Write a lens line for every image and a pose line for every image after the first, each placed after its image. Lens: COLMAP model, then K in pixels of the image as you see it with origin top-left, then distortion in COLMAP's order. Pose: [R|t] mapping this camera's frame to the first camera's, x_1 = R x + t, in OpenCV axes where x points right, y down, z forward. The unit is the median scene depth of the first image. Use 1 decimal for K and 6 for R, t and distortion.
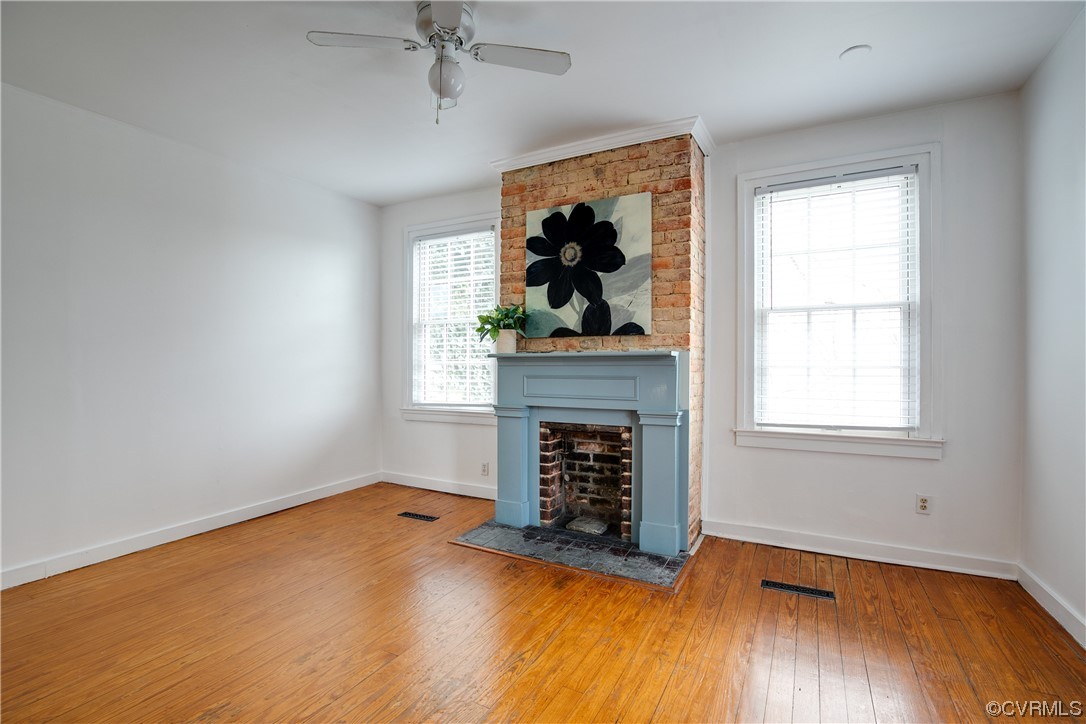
lens RADIAL K [[498.5, 0, 545.5], [0, 498.5, 366.3], [0, 0, 1]] dist [-0.035658, 0.005314]
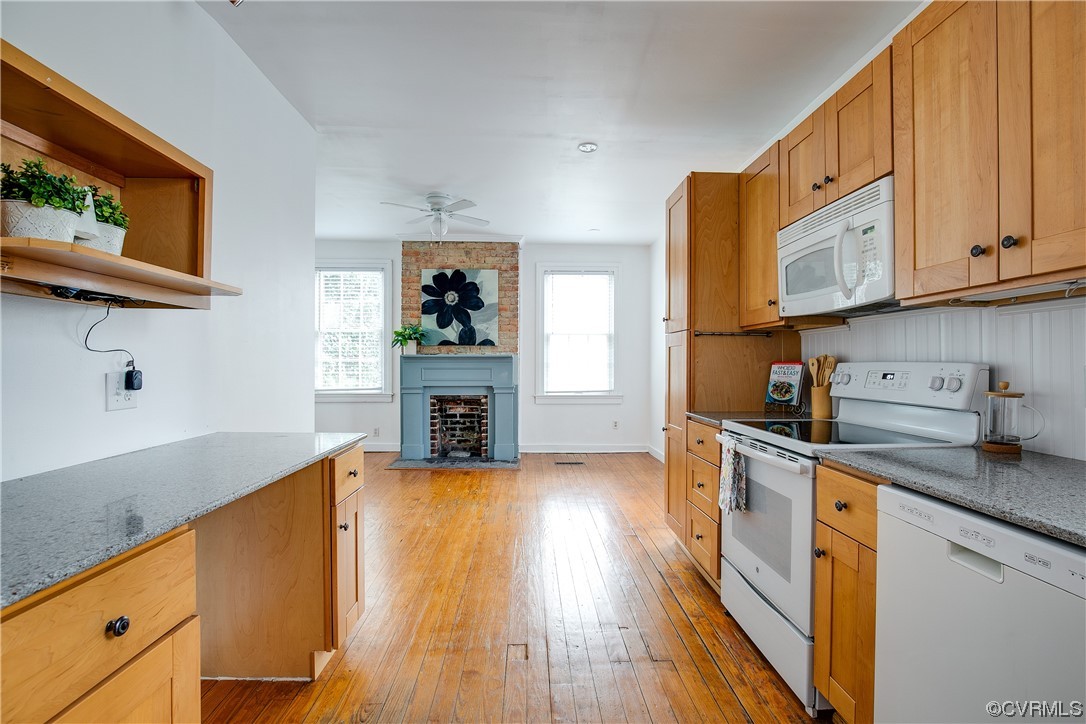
lens RADIAL K [[498.5, 0, 545.5], [0, 498.5, 366.3], [0, 0, 1]] dist [-0.035658, 0.005314]
pose [[0.858137, -0.002347, 0.513415, -0.566692], [0.000139, 0.999991, 0.004338, 0.005703], [-0.513421, -0.003651, 0.858129, -0.668971]]
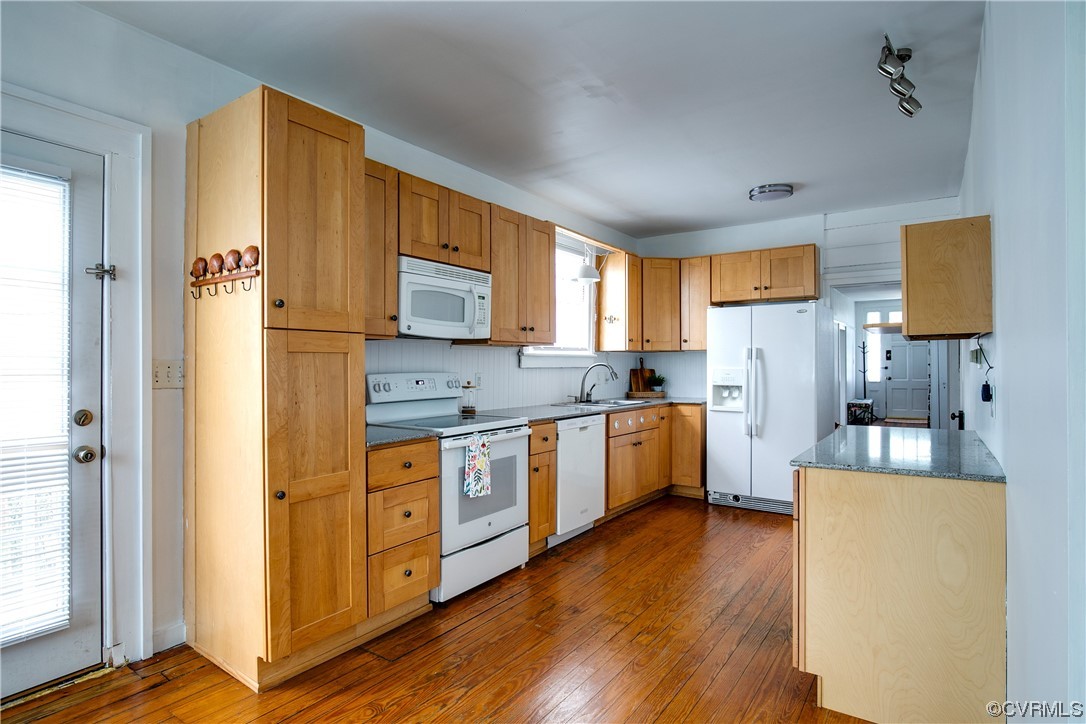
lens RADIAL K [[570.4, 0, 544.7], [0, 570.4, 367.4], [0, 0, 1]] dist [-0.020013, -0.000428]
pose [[-0.995150, 0.002468, 0.098340, -0.217192], [0.003152, 0.999972, 0.006802, -0.013847], [-0.098320, 0.007079, -0.995130, 0.682922]]
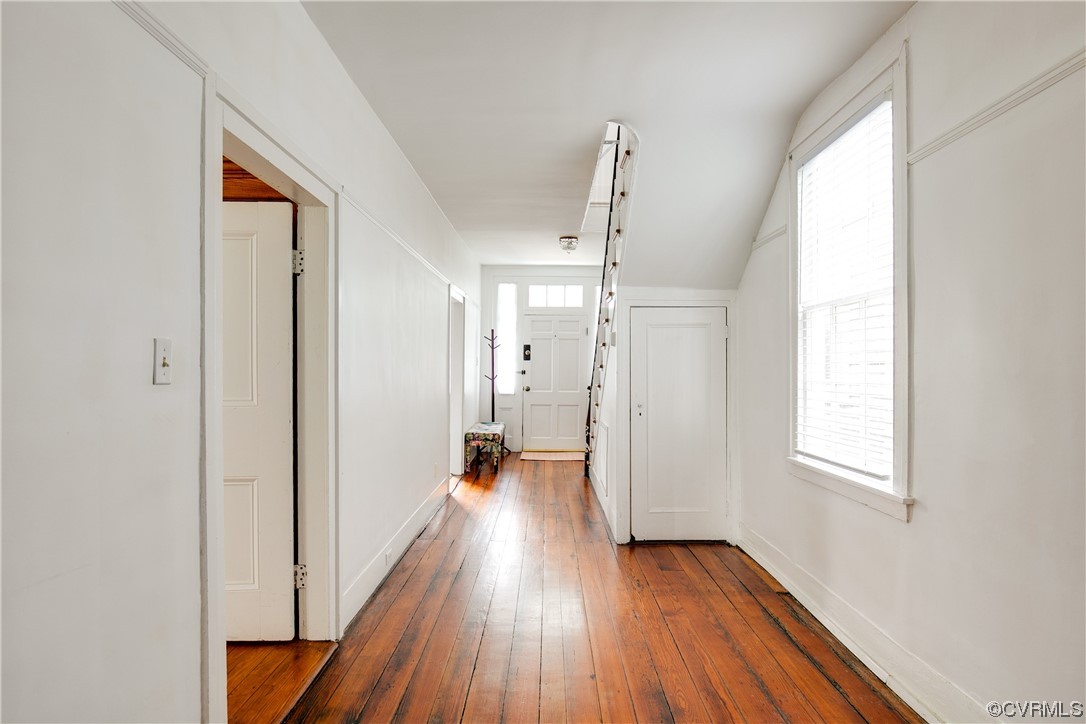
lens RADIAL K [[625.5, 0, 543.0], [0, 625.5, 362.0], [0, 0, 1]] dist [-0.000064, -0.000013]
pose [[-0.881824, -0.017385, -0.471259, -0.948724], [-0.015158, 0.999849, -0.008520, 0.000346], [0.471335, -0.000370, -0.881954, -0.951068]]
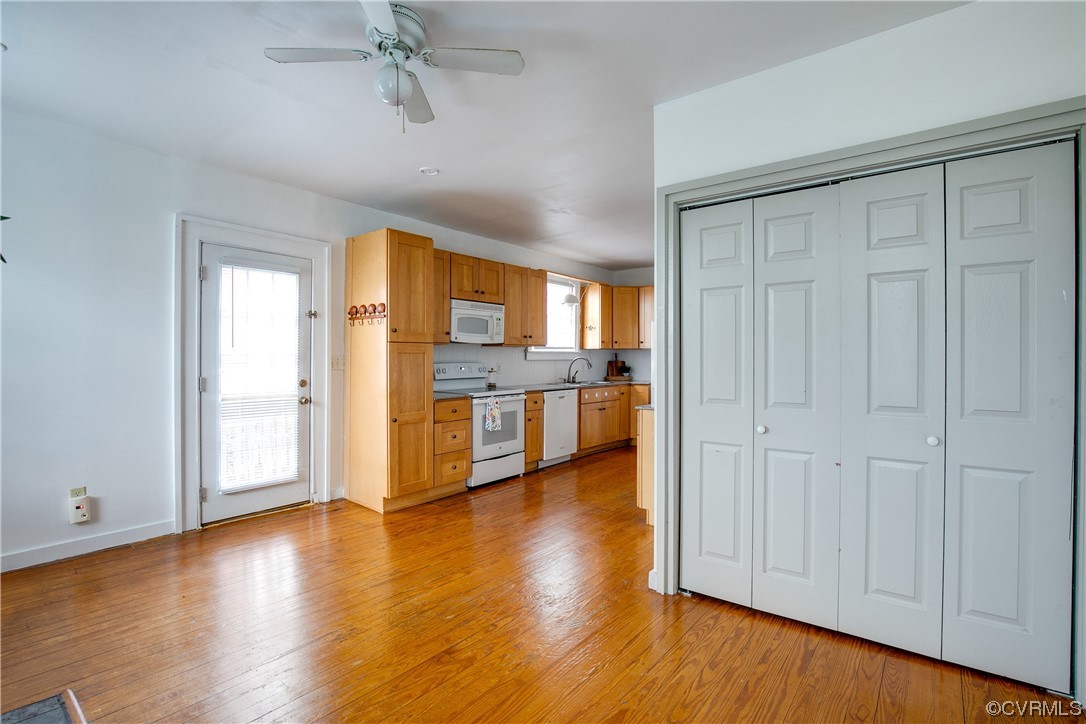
lens RADIAL K [[502.2, 0, 543.0], [0, 502.2, 362.0], [0, 0, 1]] dist [-0.000367, 0.000140]
pose [[-0.984978, -0.002528, 0.172660, -0.420325], [-0.000170, 0.999907, 0.013670, -0.022733], [-0.172678, 0.013436, -0.984887, 1.212096]]
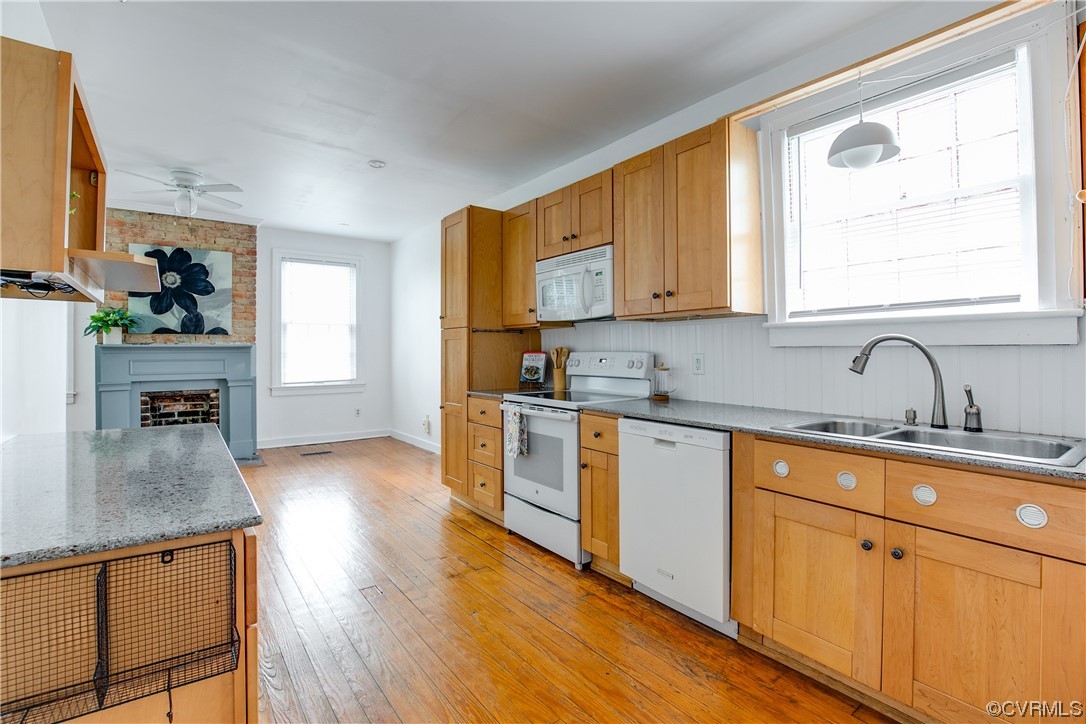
lens RADIAL K [[510.0, 0, 545.2], [0, 510.0, 346.0], [0, 0, 1]] dist [-0.021189, -0.000019]
pose [[0.419720, 0.006598, 0.907630, -0.877116], [0.006759, 0.999923, -0.010394, 0.001137], [-0.907629, 0.010497, 0.419643, -0.691345]]
